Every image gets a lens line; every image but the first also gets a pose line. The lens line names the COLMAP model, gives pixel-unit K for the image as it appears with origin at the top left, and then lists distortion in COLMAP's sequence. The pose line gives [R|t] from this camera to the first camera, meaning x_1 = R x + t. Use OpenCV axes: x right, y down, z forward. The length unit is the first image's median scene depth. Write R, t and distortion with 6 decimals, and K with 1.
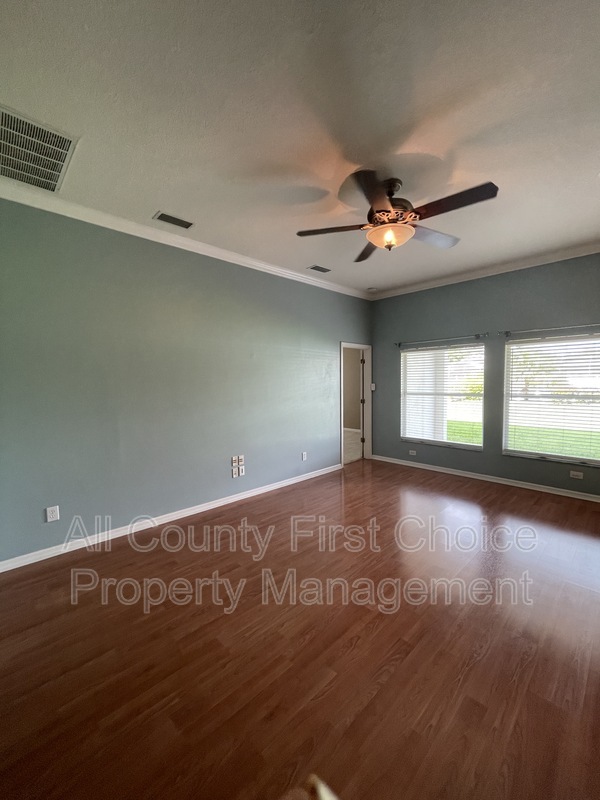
lens RADIAL K [[326.4, 0, 302.6], [0, 326.4, 400.8], [0, 0, 1]] dist [0.000931, -0.000400]
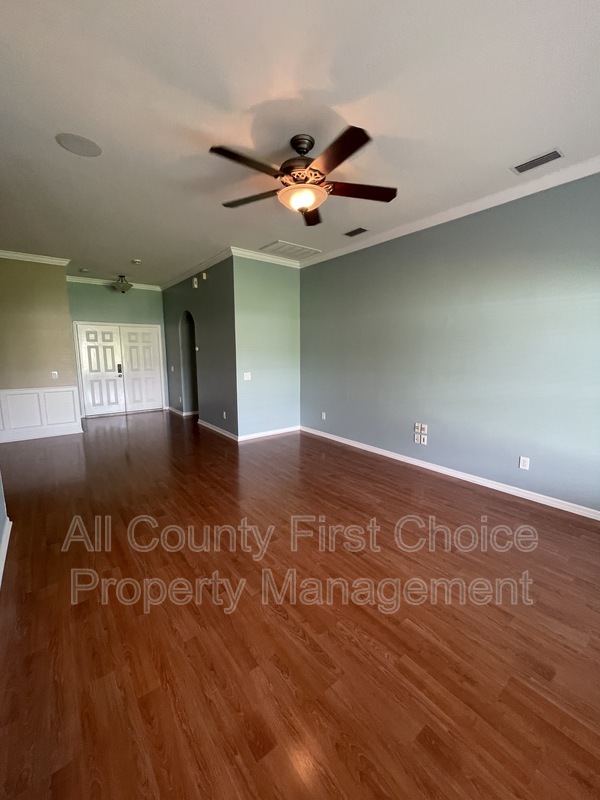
lens RADIAL K [[326.4, 0, 302.6], [0, 326.4, 400.8], [0, 0, 1]] dist [0.000931, -0.000400]
pose [[-0.095357, 0.147526, -0.984451, 0.820327], [-0.074305, 0.985143, 0.154827, -0.031172], [0.992666, 0.087913, -0.082978, 0.708026]]
